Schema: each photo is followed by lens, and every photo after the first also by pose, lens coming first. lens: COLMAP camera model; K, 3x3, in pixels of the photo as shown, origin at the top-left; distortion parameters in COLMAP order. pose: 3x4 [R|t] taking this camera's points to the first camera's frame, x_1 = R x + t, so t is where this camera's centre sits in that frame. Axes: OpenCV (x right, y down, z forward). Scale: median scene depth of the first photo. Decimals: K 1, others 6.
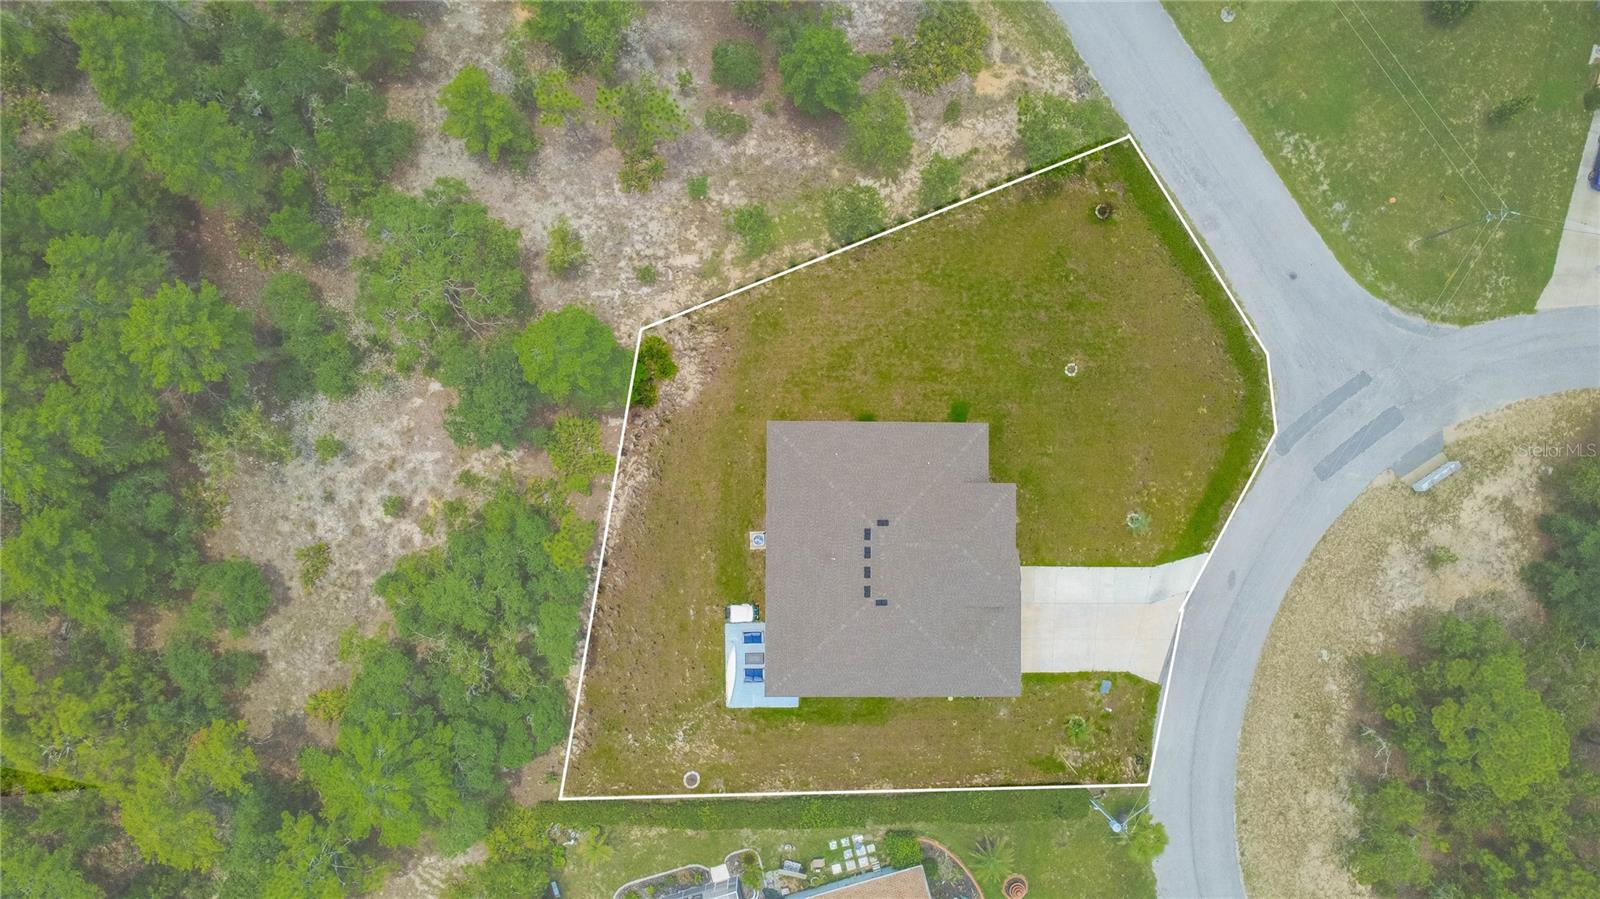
lens RADIAL K [[1165.6, 0, 800.0], [0, 1165.6, 449.5], [0, 0, 1]] dist [0.001378, -0.000369]
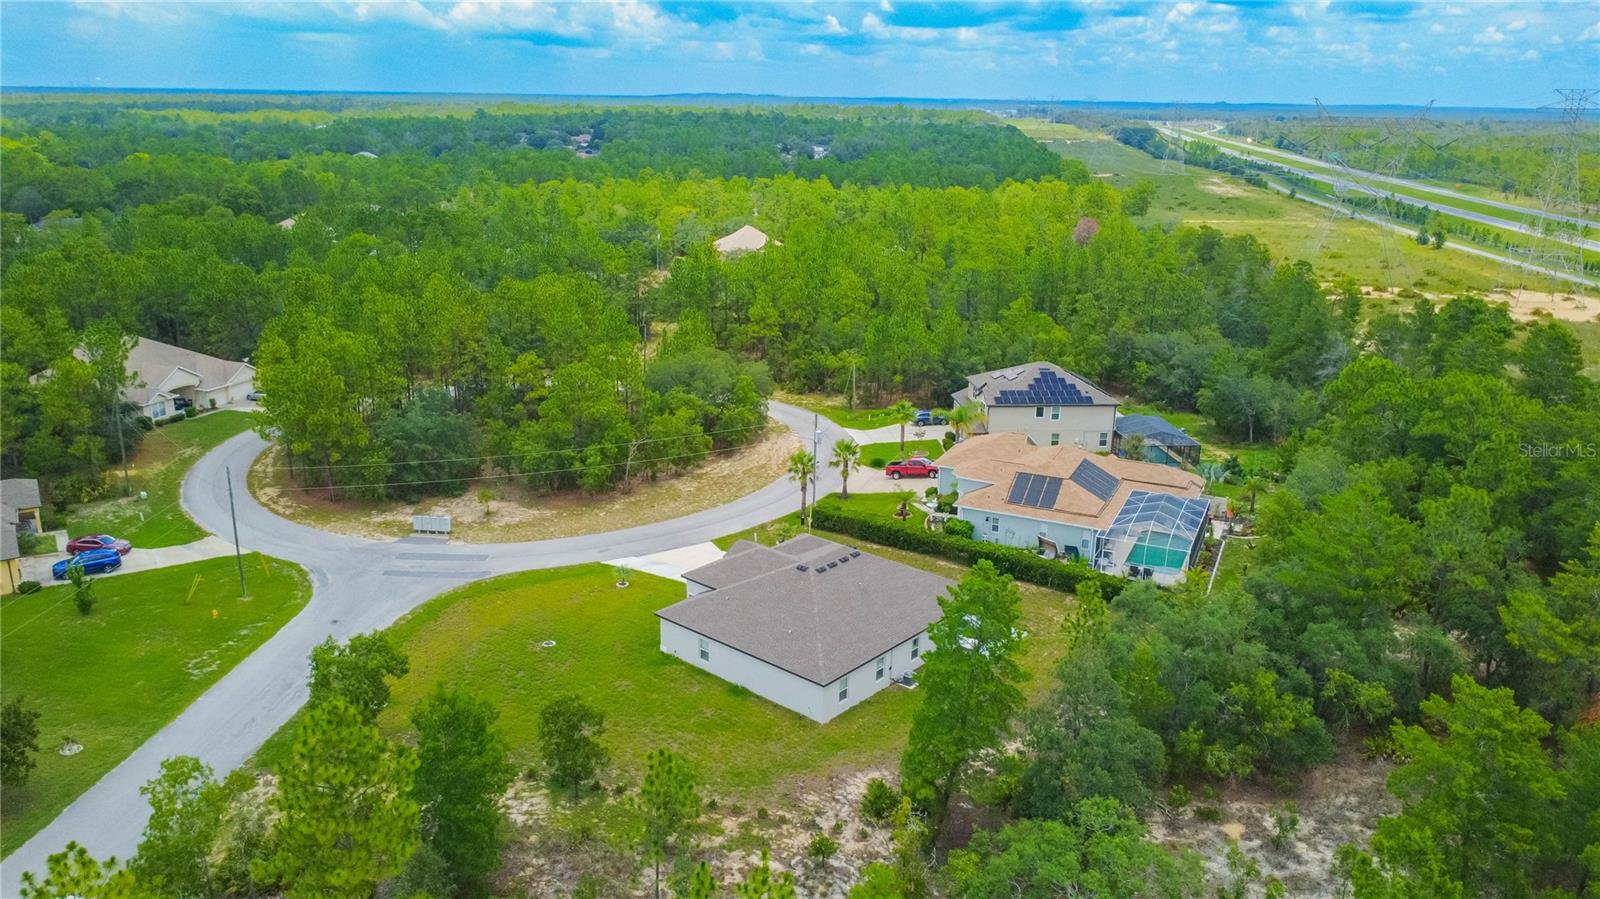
lens RADIAL K [[1165.6, 0, 800.0], [0, 1165.6, 449.5], [0, 0, 1]] dist [0.001378, -0.000369]
pose [[-0.760768, -0.228385, 0.607514, -0.486075], [0.646660, -0.186913, 0.739523, -0.624445], [-0.055344, 0.955460, 0.289885, 0.542873]]
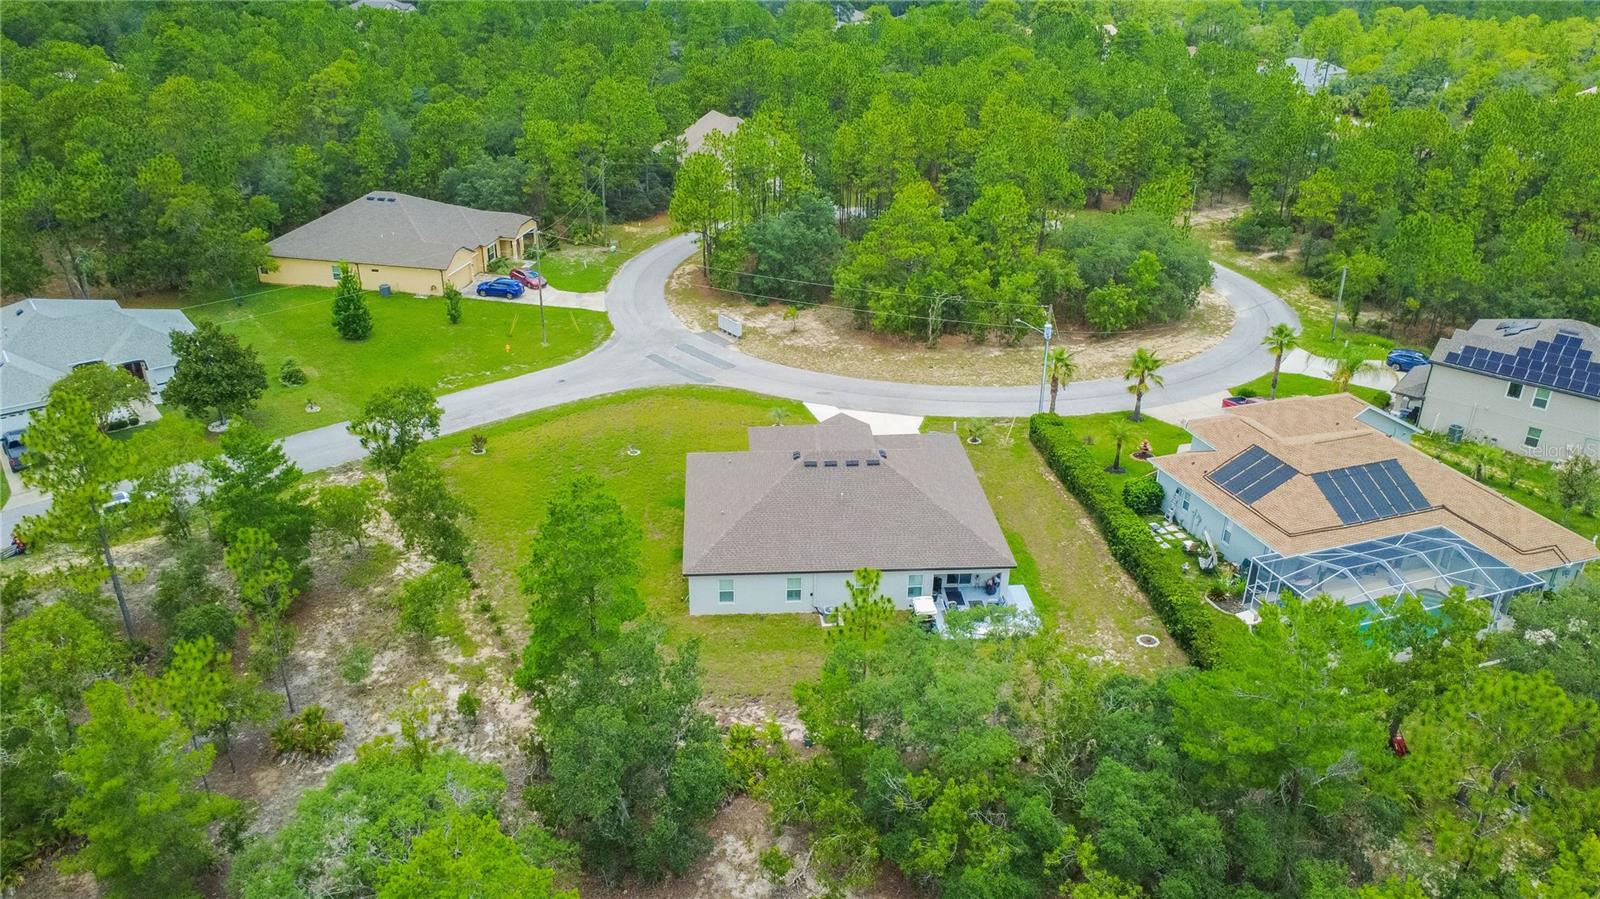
lens RADIAL K [[1165.6, 0, 800.0], [0, 1165.6, 449.5], [0, 0, 1]] dist [0.001378, -0.000369]
pose [[-0.078237, -0.462625, 0.883095, -0.671728], [0.995972, 0.002657, 0.089629, -0.015148], [-0.043811, 0.886550, 0.460554, 0.519551]]
